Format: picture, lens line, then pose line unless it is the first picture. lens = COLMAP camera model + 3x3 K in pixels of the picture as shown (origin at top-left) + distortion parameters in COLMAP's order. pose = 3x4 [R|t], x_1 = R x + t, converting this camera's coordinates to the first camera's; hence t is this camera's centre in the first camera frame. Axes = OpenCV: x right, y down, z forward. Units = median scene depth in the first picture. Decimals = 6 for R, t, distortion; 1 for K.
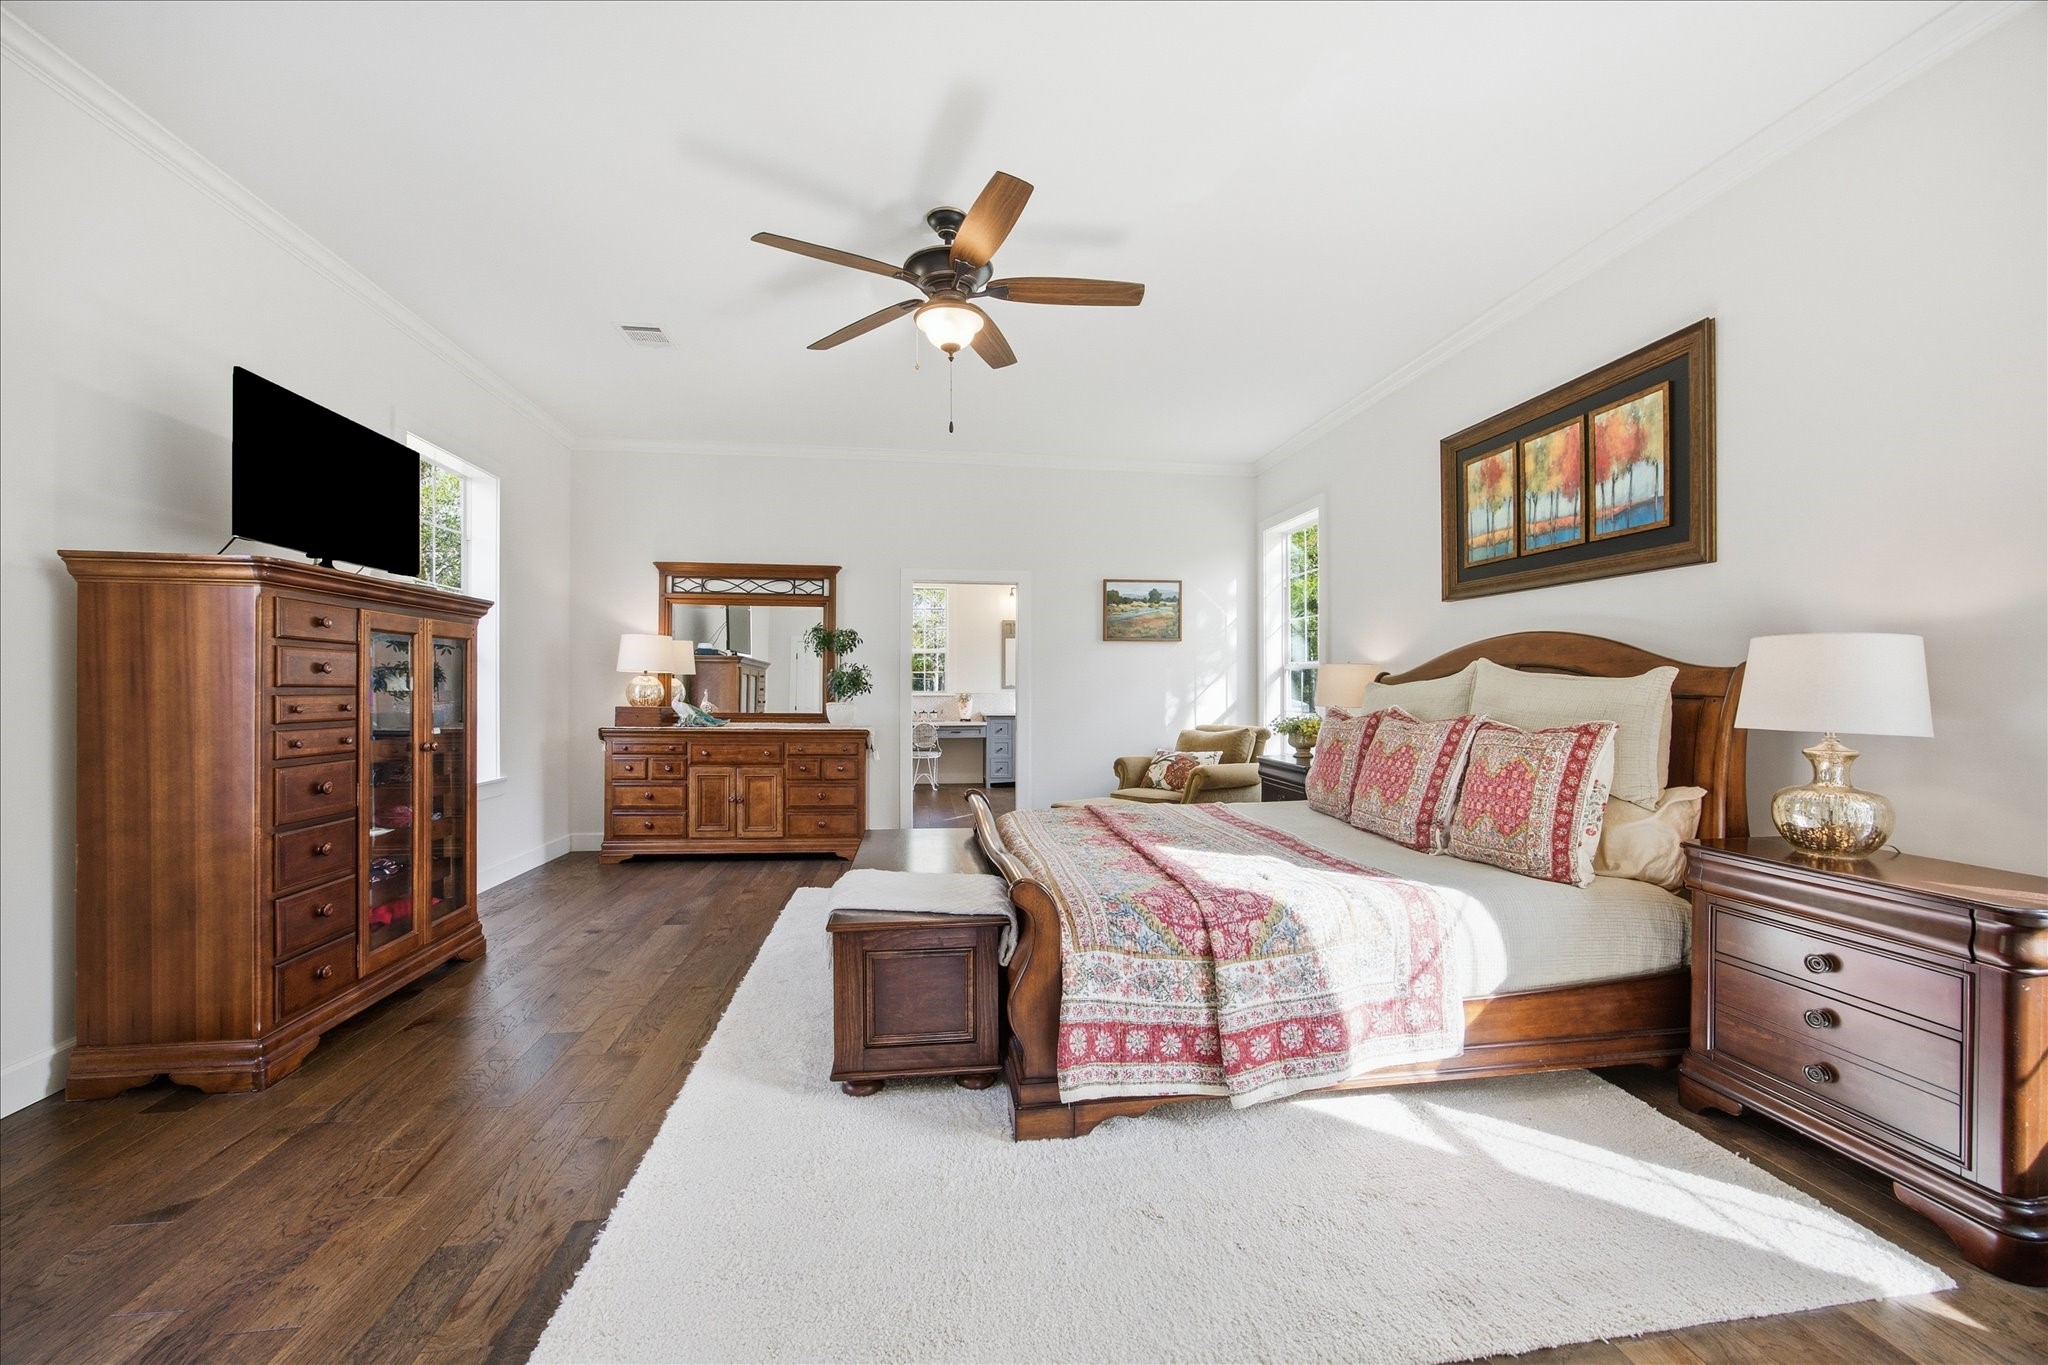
lens RADIAL K [[825.2, 0, 1024.0], [0, 825.2, 682.5], [0, 0, 1]] dist [0.000021, -0.000056]
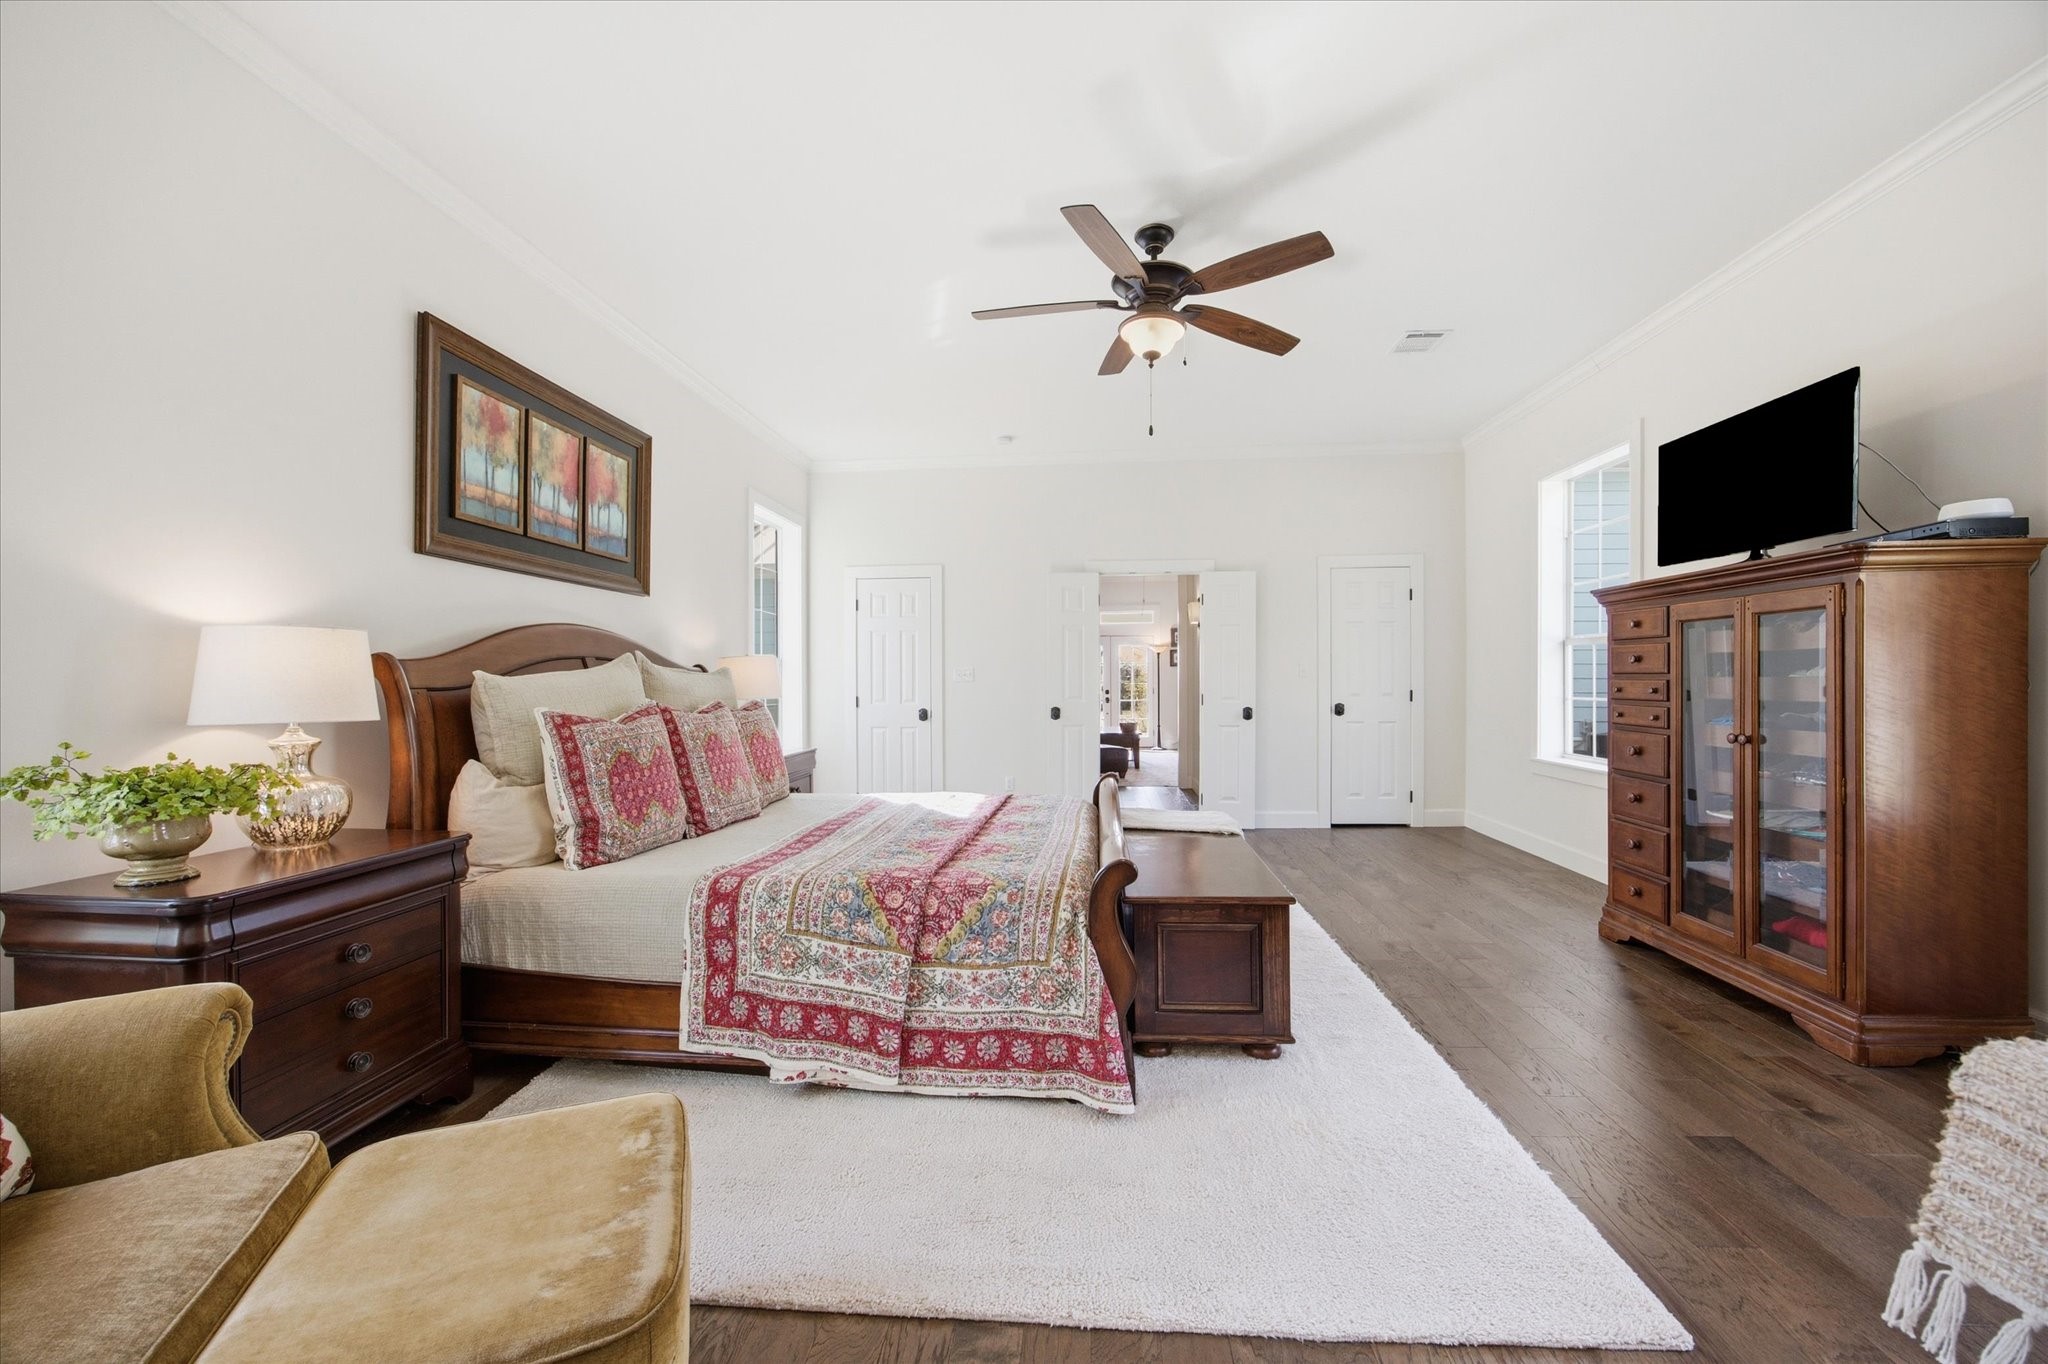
lens RADIAL K [[825.2, 0, 1024.0], [0, 825.2, 682.0], [0, 0, 1]] dist [0.000021, -0.000056]
pose [[-0.977340, 0.003031, 0.211654, -0.145873], [0.003332, 0.999994, 0.001063, 0.011408], [-0.211650, 0.001744, -0.977344, 1.989710]]
